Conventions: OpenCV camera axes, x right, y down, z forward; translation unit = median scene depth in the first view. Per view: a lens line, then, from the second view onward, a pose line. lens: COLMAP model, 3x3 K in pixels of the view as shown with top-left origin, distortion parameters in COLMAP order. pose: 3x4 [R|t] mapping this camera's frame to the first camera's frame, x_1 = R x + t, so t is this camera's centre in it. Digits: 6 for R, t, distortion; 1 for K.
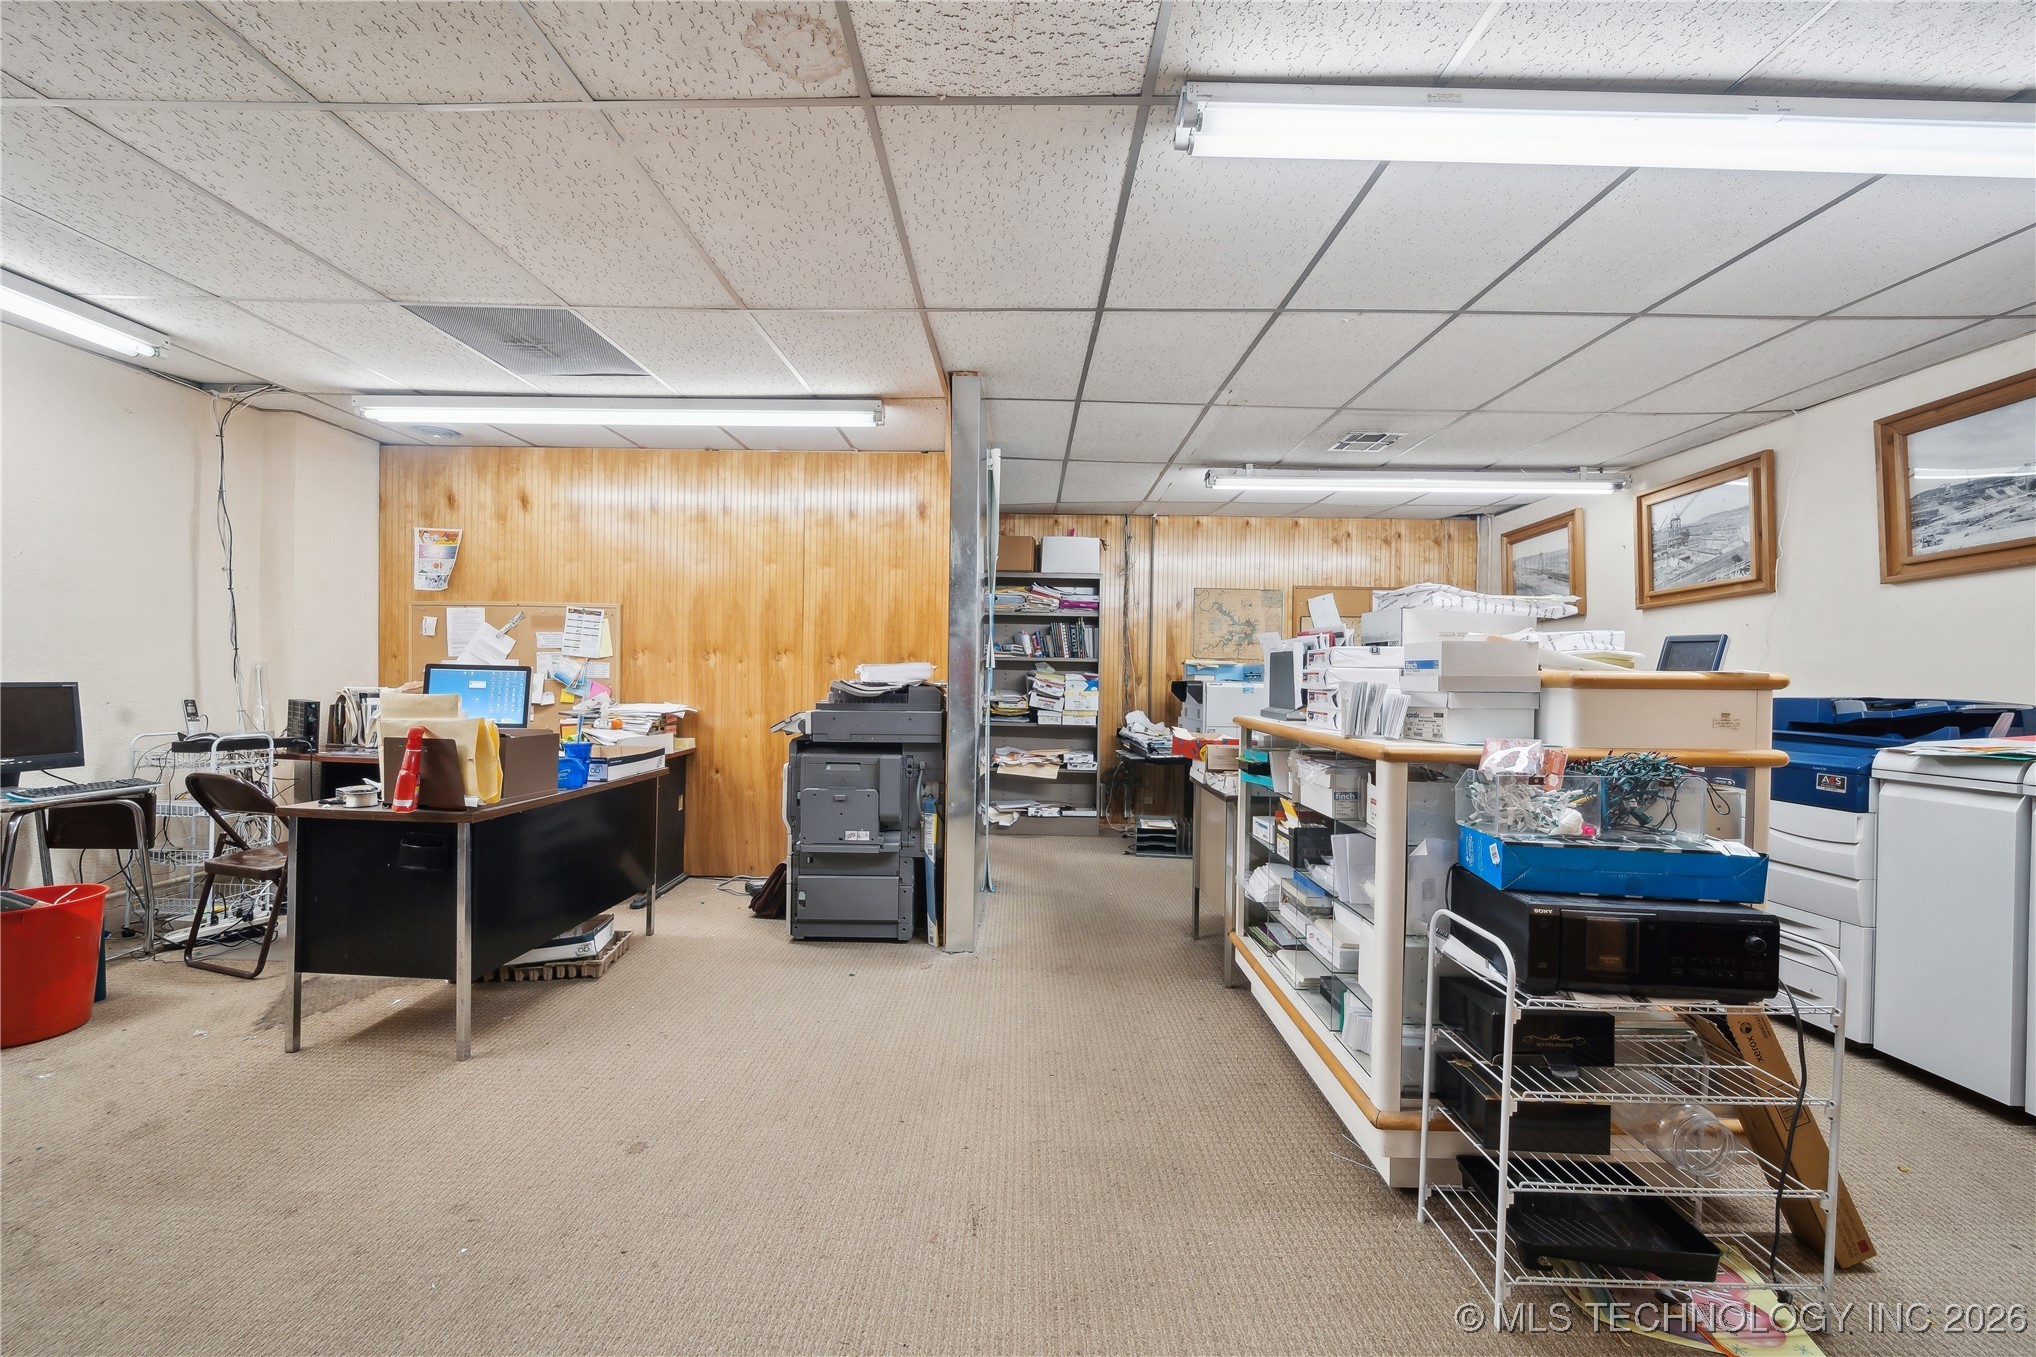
lens RADIAL K [[733.2, 0, 1017.4], [0, 733.2, 677.6], [0, 0, 1]] dist [0.000615, -0.001569]
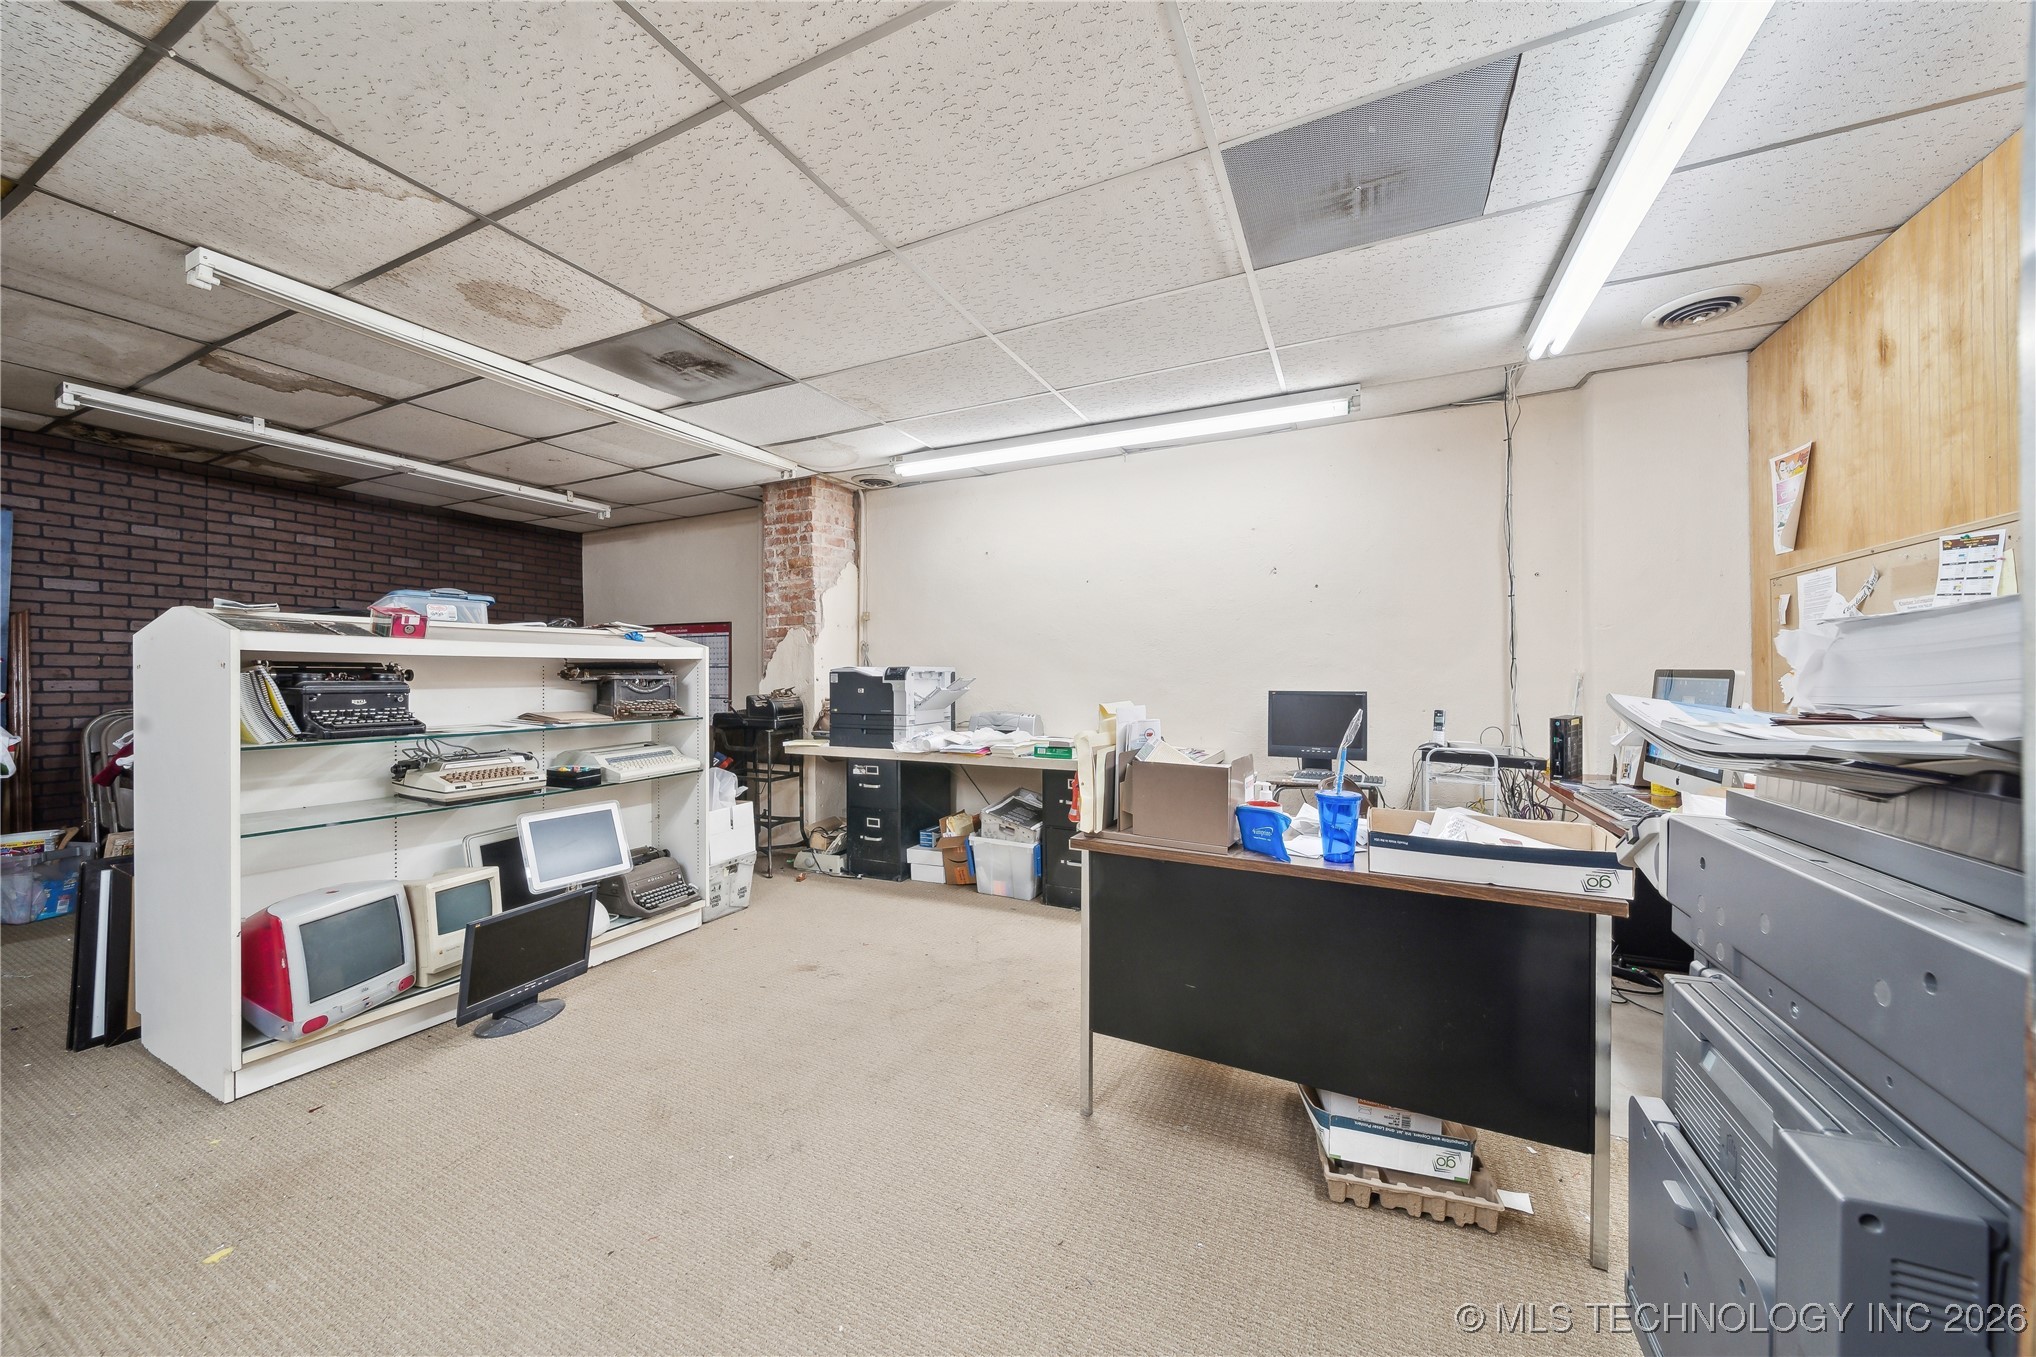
lens RADIAL K [[733.2, 0, 1014.6], [0, 733.2, 678.2], [0, 0, 1]] dist [0.000615, -0.001569]
pose [[-0.416936, -0.021209, -0.908689, 0.064528], [-0.013278, 0.999763, -0.017242, 0.010667], [0.908839, 0.004877, -0.417119, 0.862321]]
